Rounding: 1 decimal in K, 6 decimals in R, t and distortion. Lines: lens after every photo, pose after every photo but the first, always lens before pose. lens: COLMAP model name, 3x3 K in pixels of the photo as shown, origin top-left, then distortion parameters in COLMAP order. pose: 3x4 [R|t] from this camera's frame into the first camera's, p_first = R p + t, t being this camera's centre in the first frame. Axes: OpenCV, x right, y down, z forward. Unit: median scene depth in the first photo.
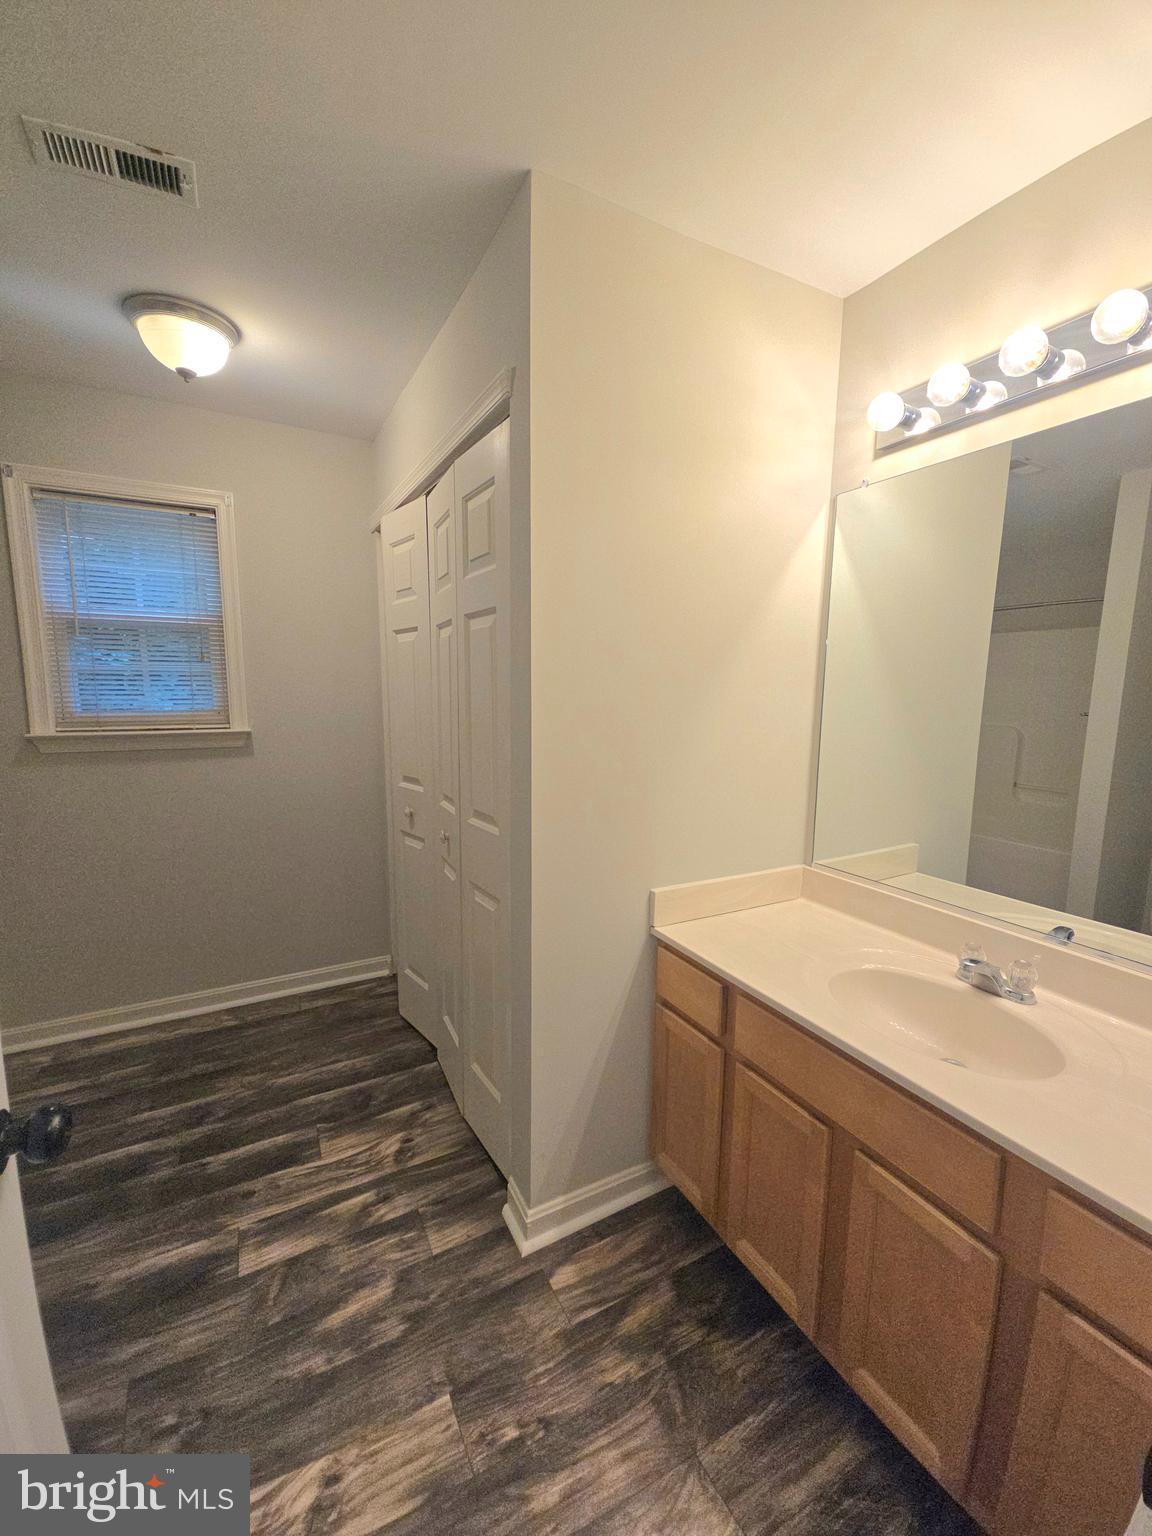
lens RADIAL K [[626.3, 0, 584.6], [0, 626.3, 771.0], [0, 0, 1]] dist [0.011856, -0.007732]
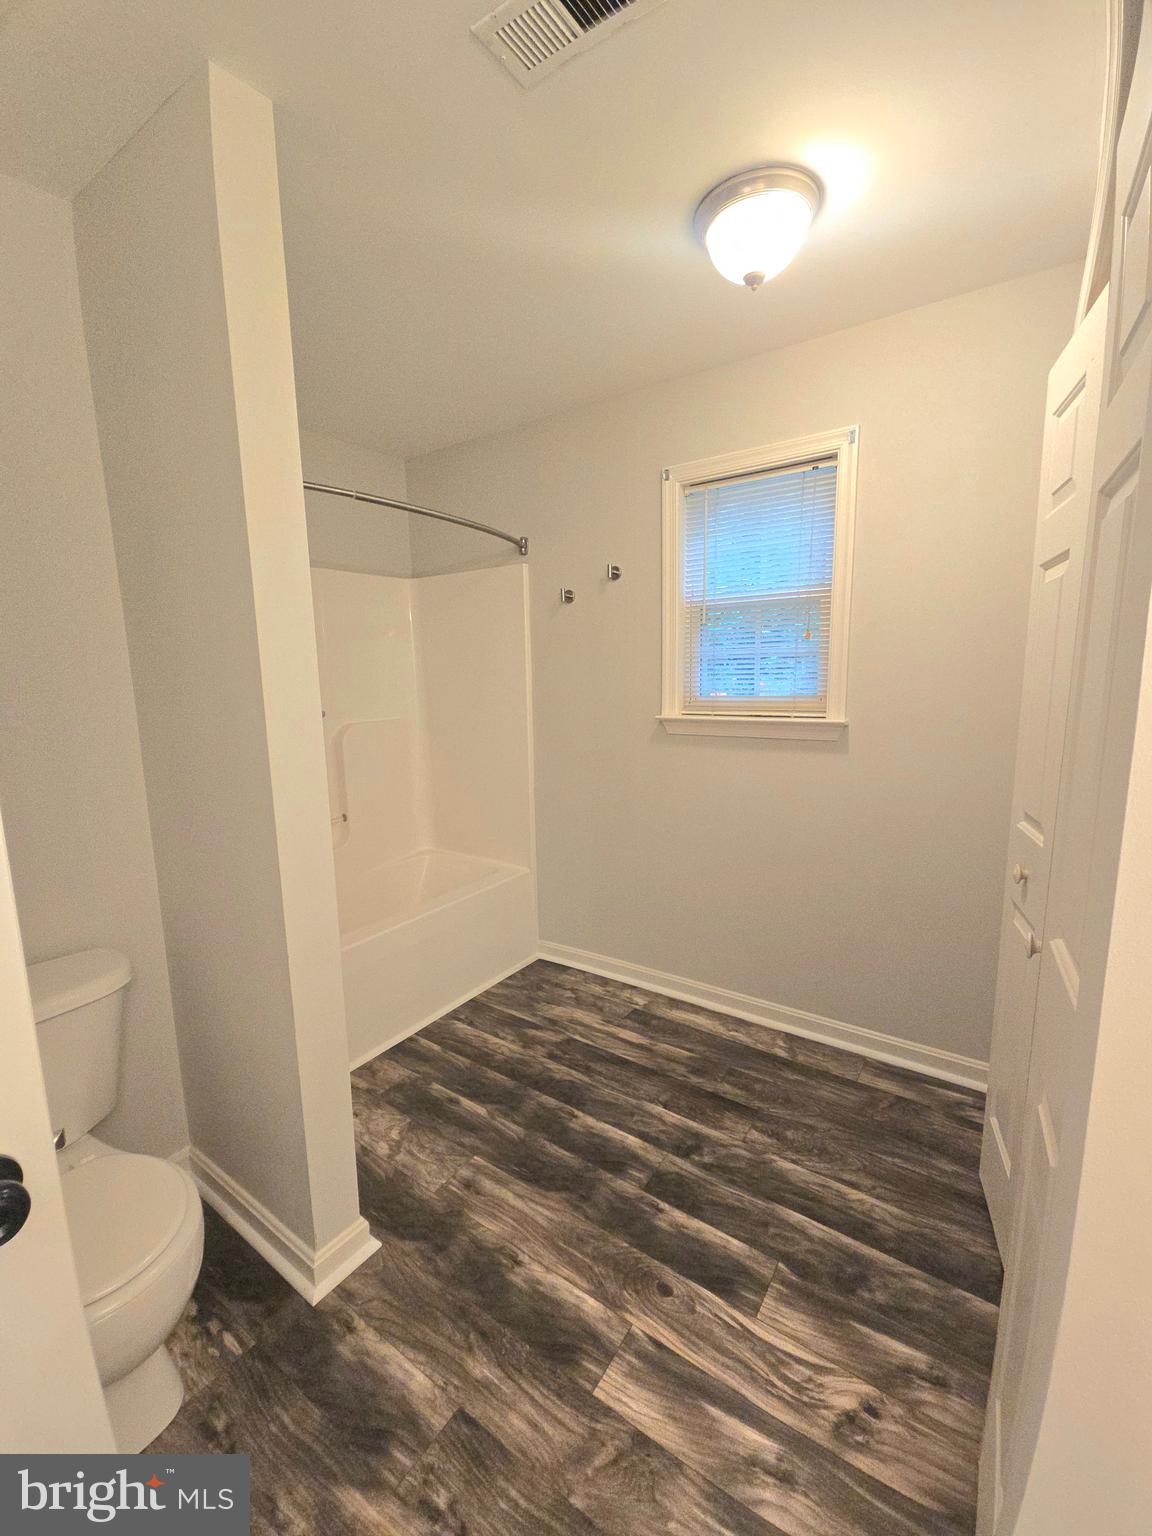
lens RADIAL K [[626.3, 0, 584.6], [0, 626.3, 771.0], [0, 0, 1]] dist [0.011856, -0.007732]
pose [[0.458007, 0.119721, -0.880850, 0.048641], [-0.099137, 0.991587, 0.083225, -0.045217], [0.883403, 0.049207, 0.466023, 0.411714]]
